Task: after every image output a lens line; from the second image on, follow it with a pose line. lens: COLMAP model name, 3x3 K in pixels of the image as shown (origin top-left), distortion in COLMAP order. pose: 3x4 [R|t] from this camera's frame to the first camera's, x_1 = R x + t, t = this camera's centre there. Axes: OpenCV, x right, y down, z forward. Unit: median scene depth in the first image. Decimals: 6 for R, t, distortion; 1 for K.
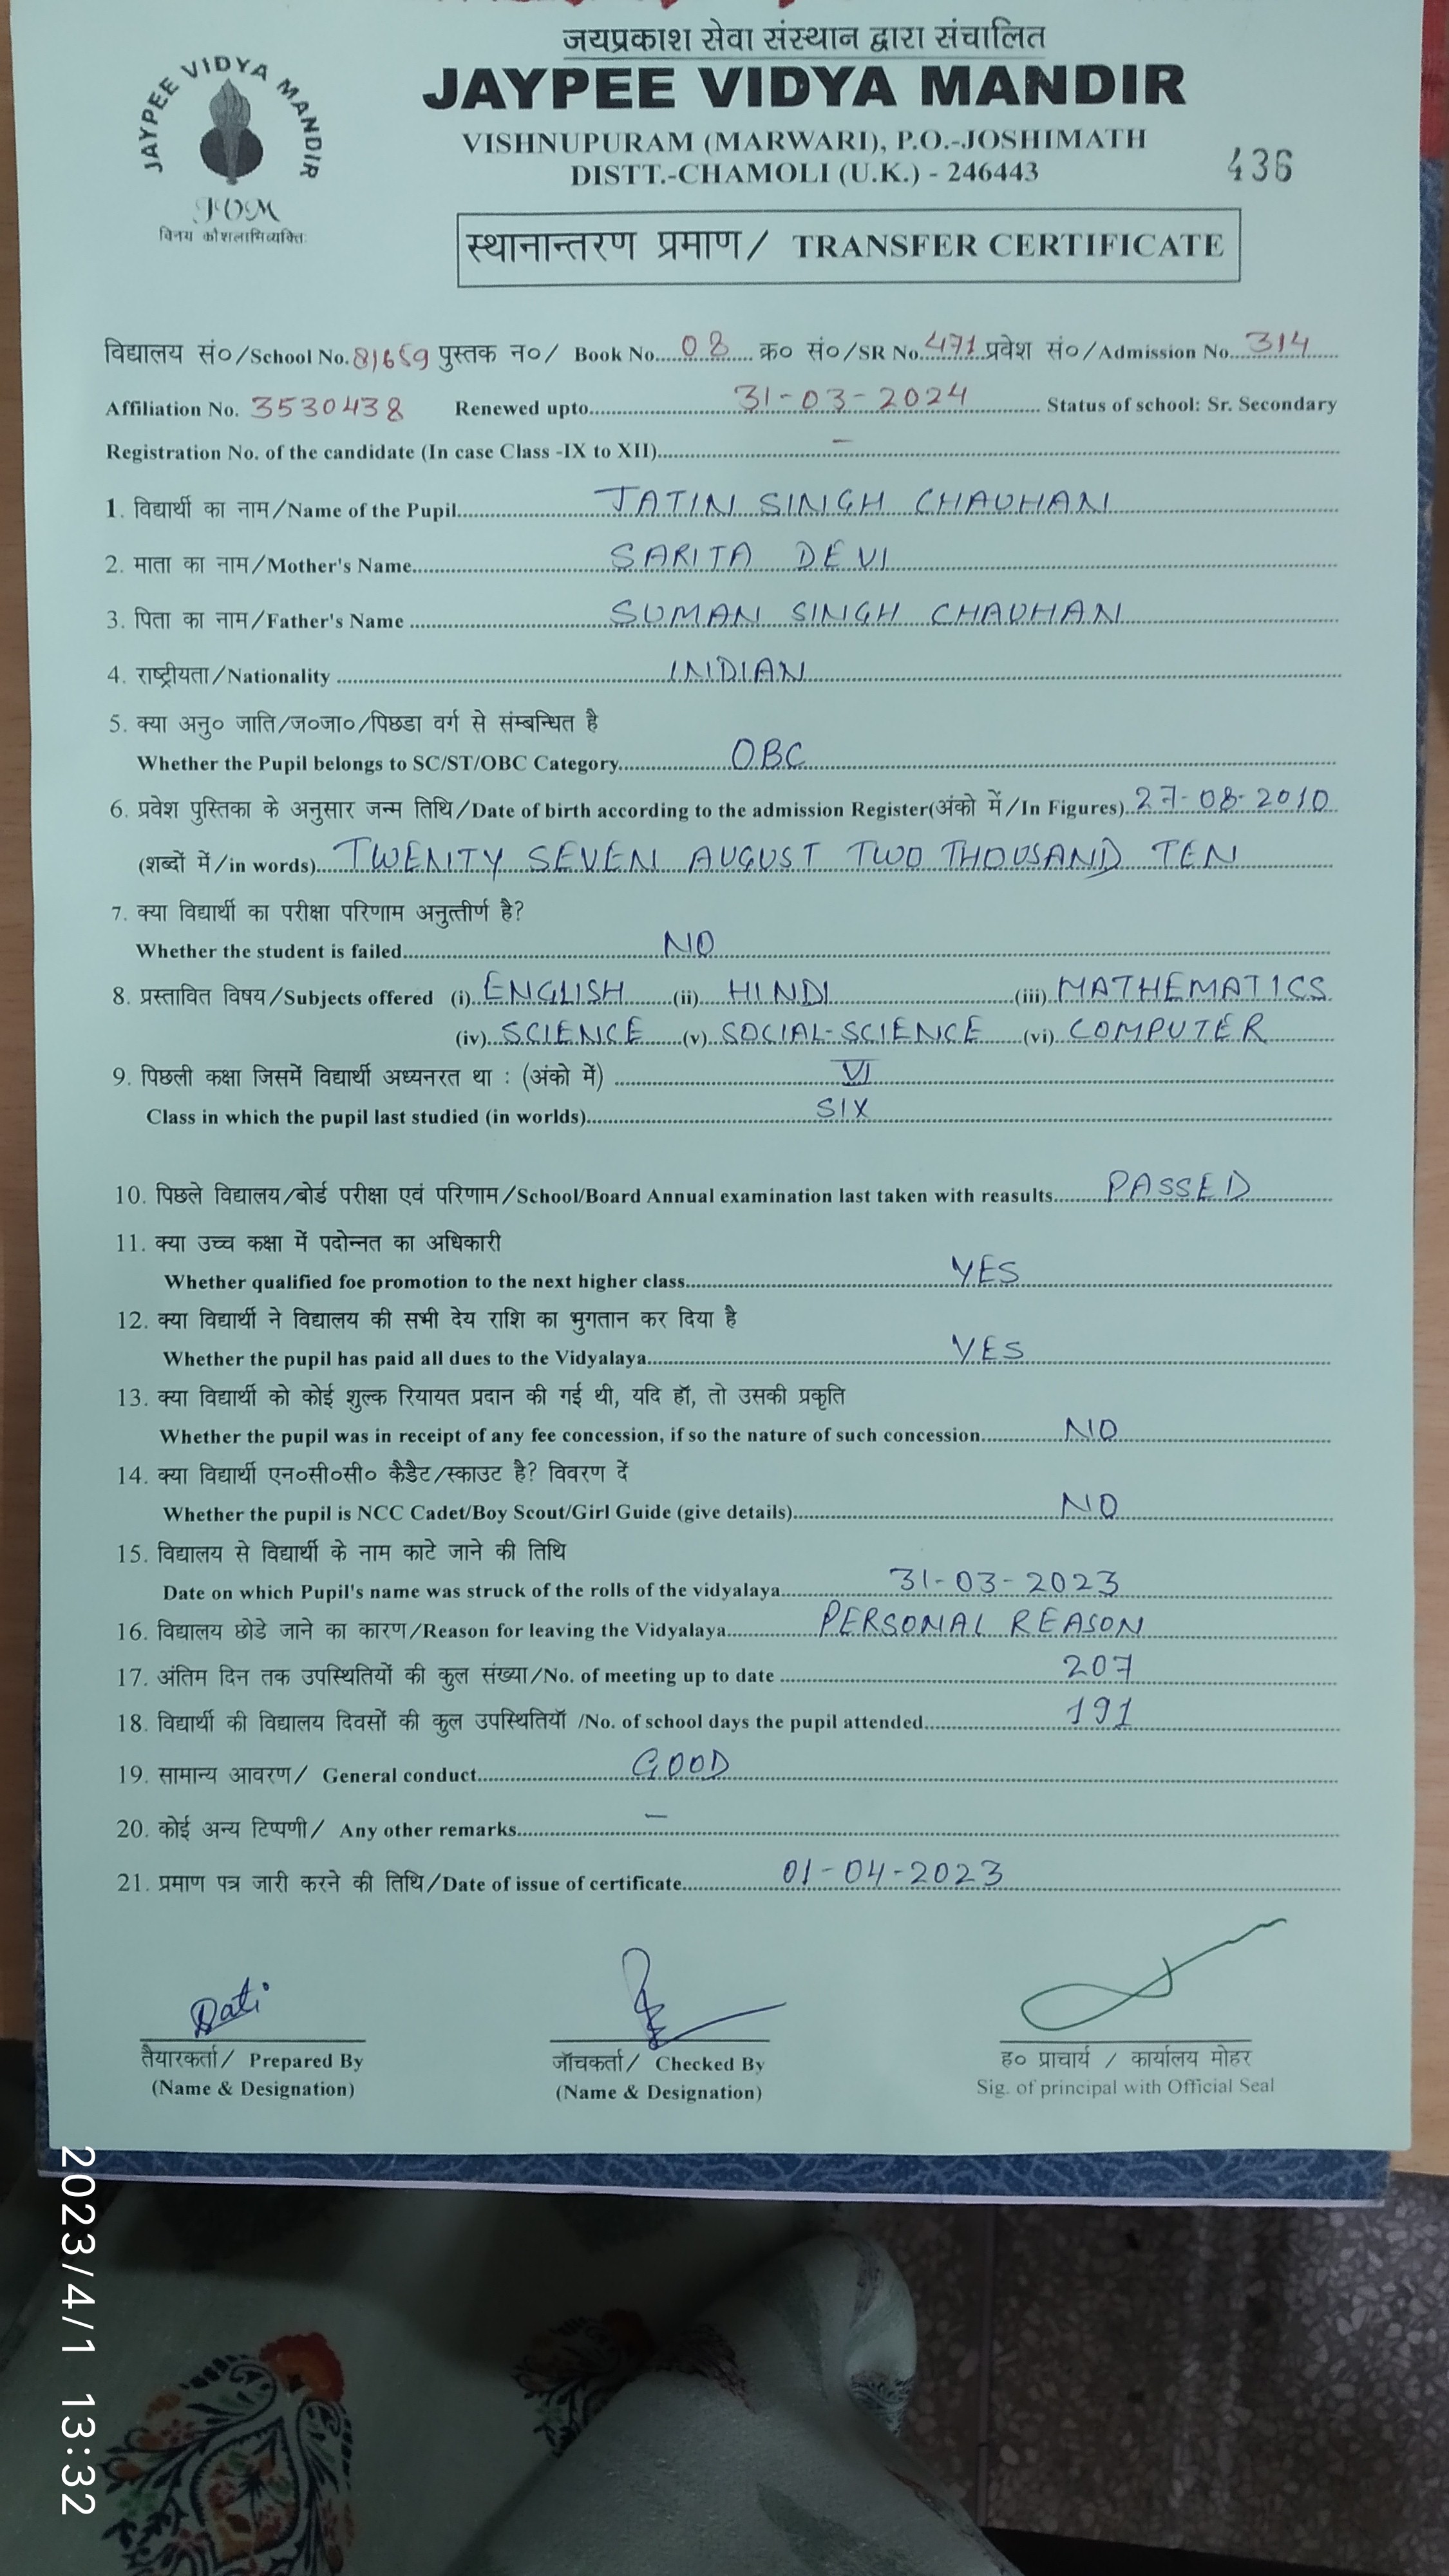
lens RADIAL K [[10773.8, 0, 736.6], [0, 10773.8, 1252.0], [0, 0, 1]] dist [-1.010866, -8.177158]
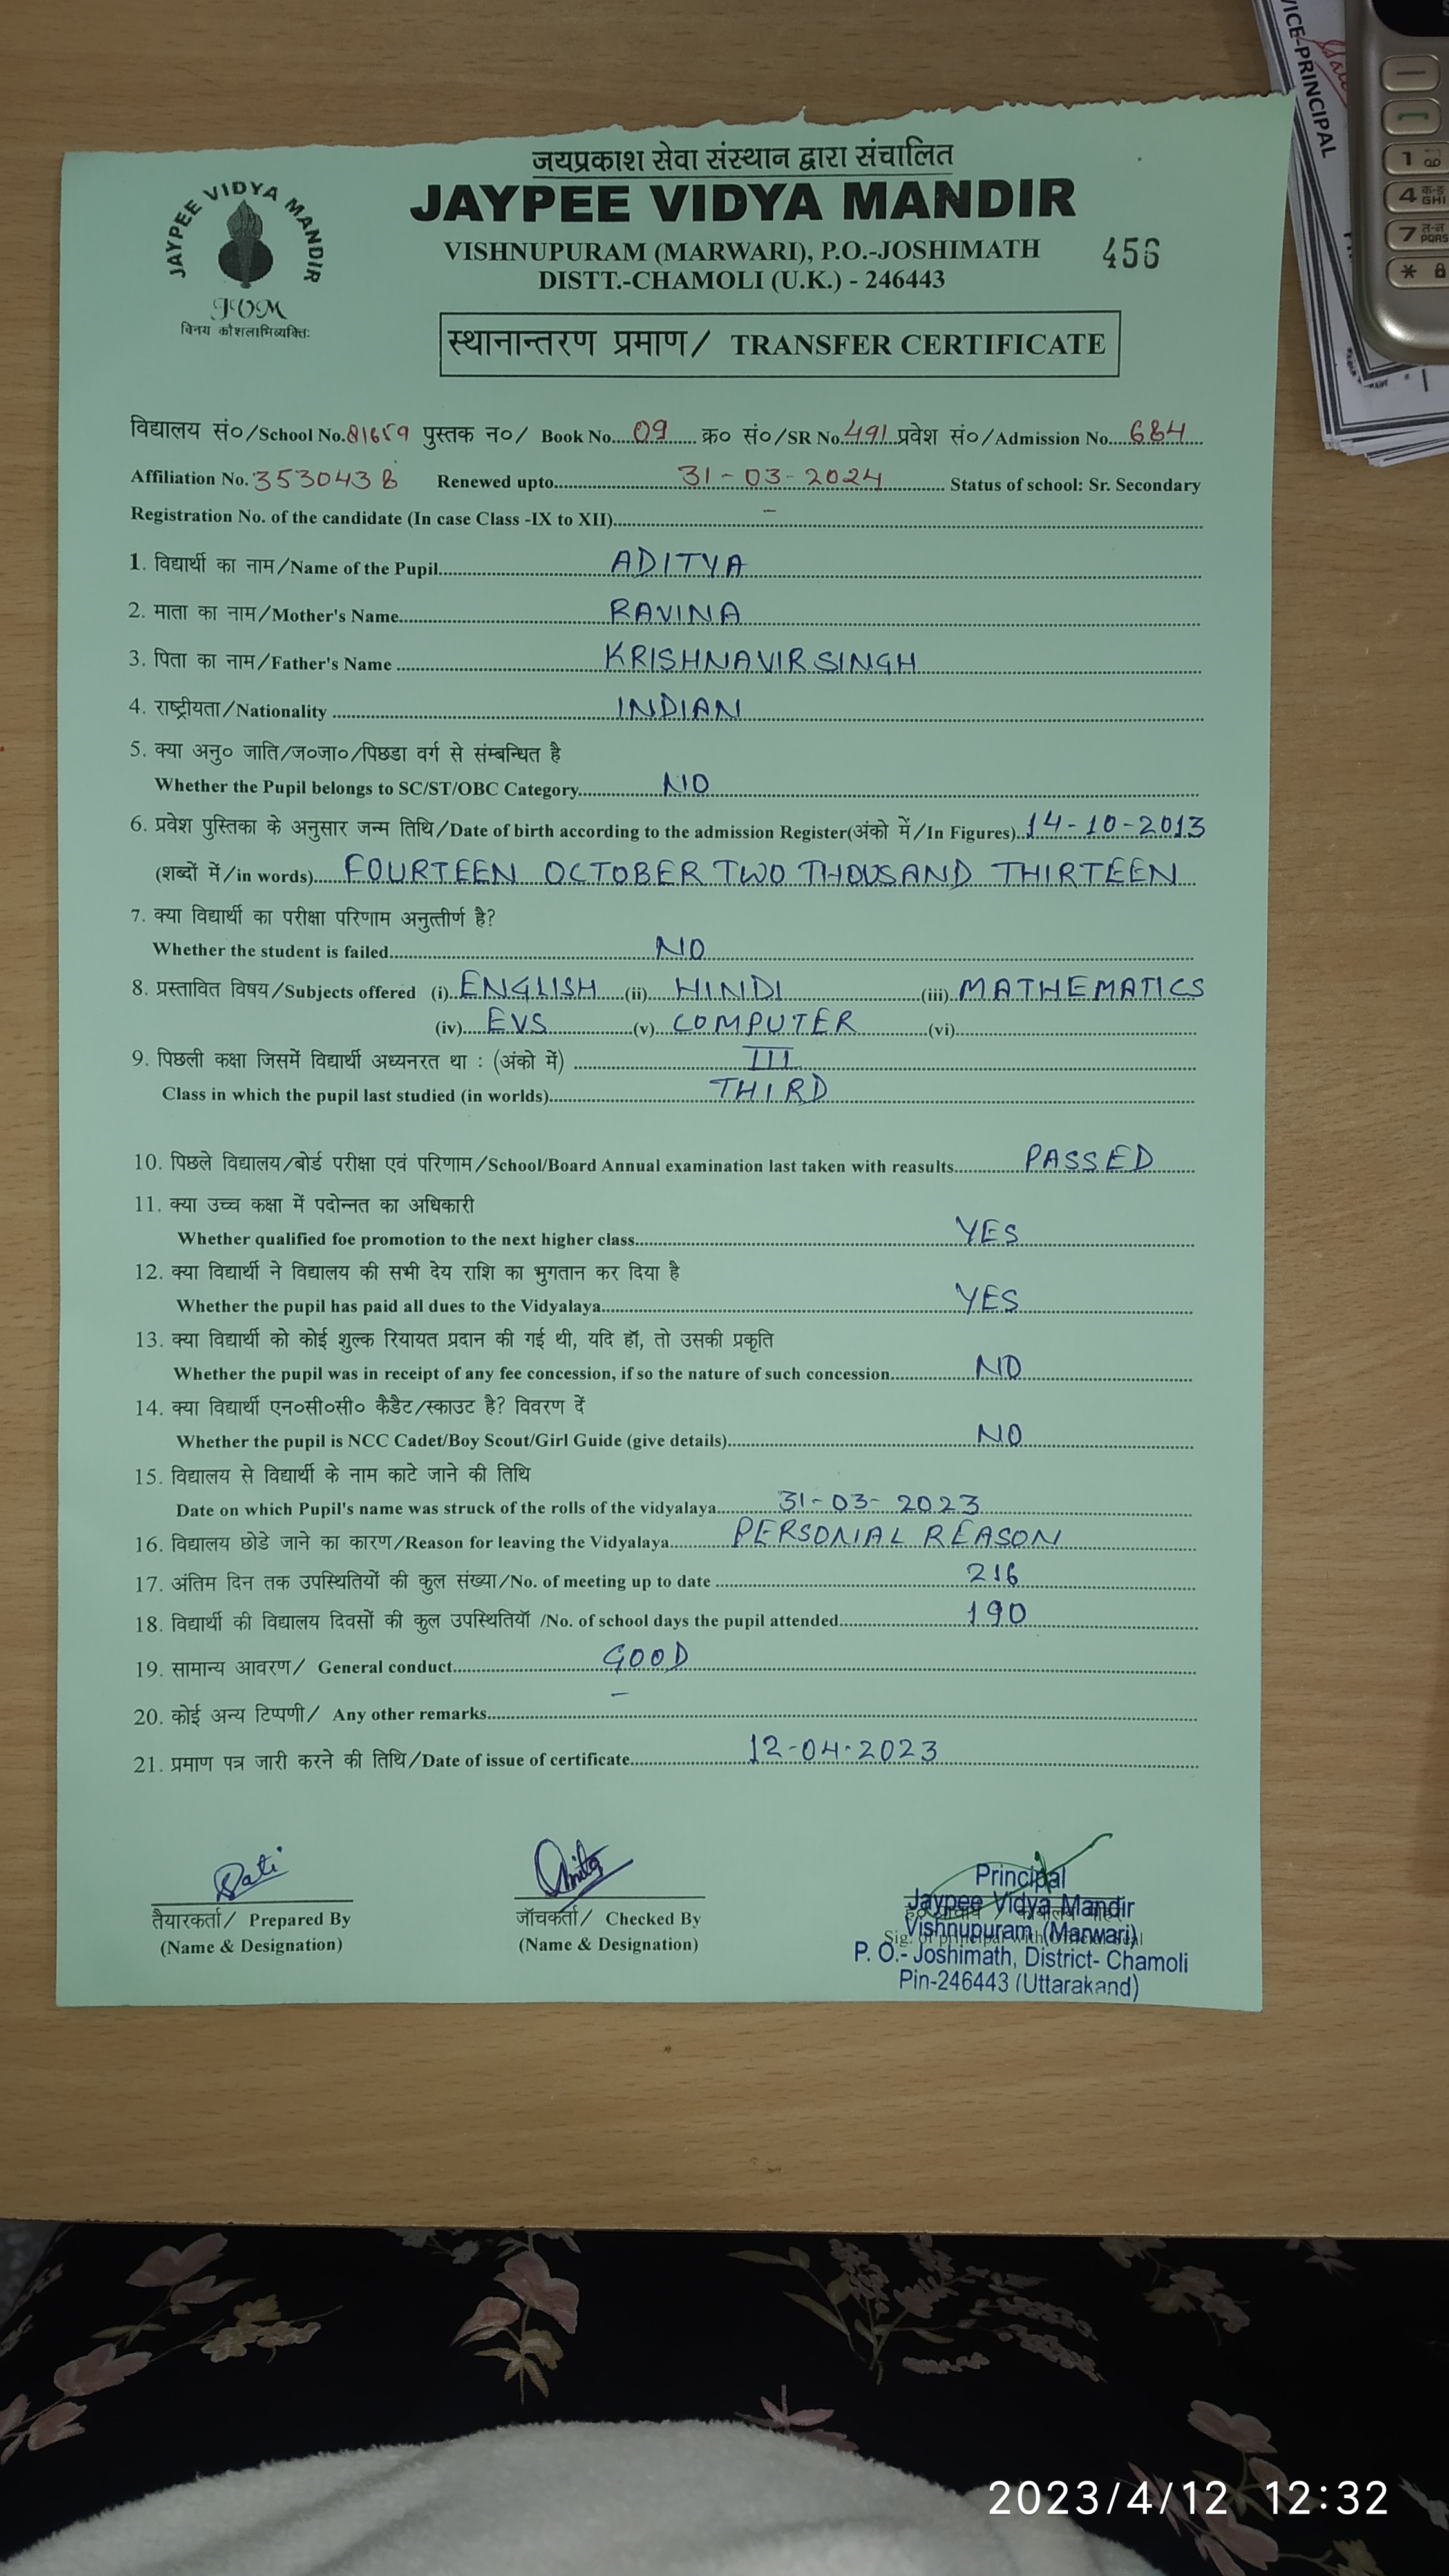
lens RADIAL K [[10440.2, 0, 724.5], [0, 10440.2, 1288.0], [0, 0, 1]] dist [-0.100873, -3.571619]
pose [[0.999981, 0.004379, 0.004297, 0.000113], [-0.004410, 0.999964, 0.007243, -0.000275], [-0.004265, -0.007262, 0.999965, -0.101631]]
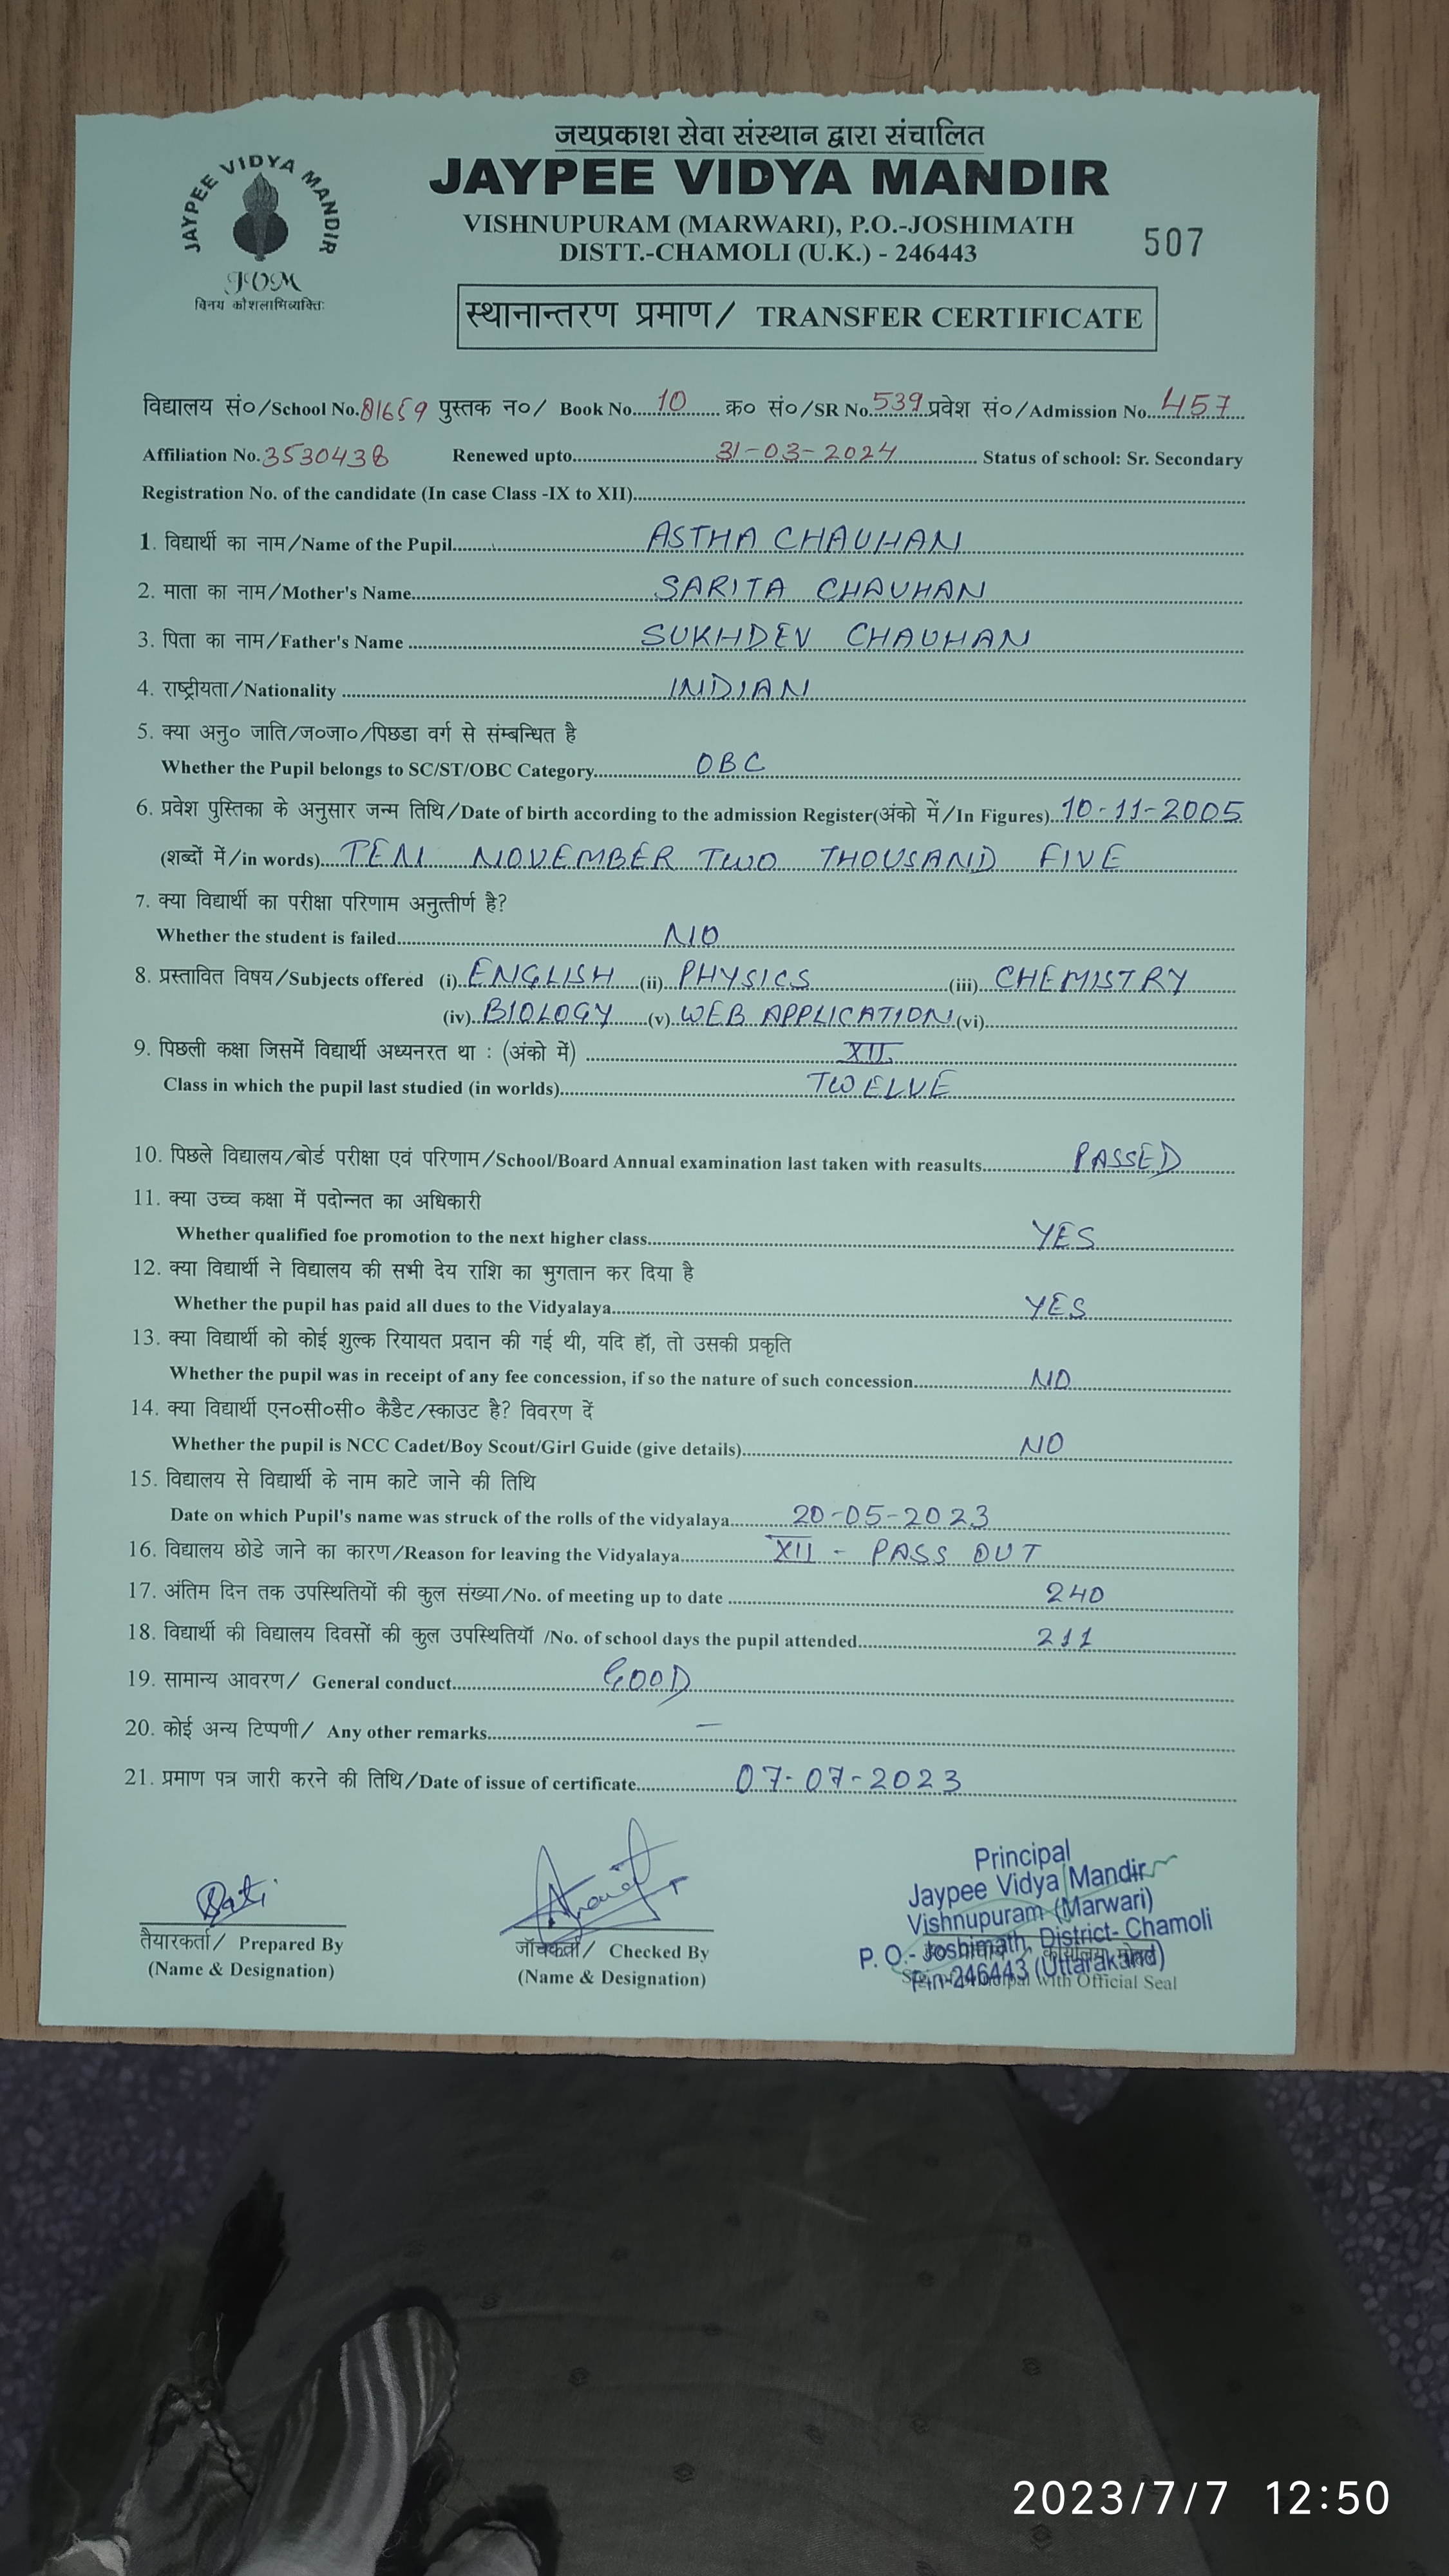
lens RADIAL K [[10223.6, 0, 718.2], [0, 10223.6, 1172.6], [0, 0, 1]] dist [-2.580193, 41.252715]
pose [[0.999905, 0.013565, 0.002361, -0.000032], [-0.013556, 0.999901, -0.003806, -0.000214], [-0.002412, 0.003774, 0.999990, -0.047194]]
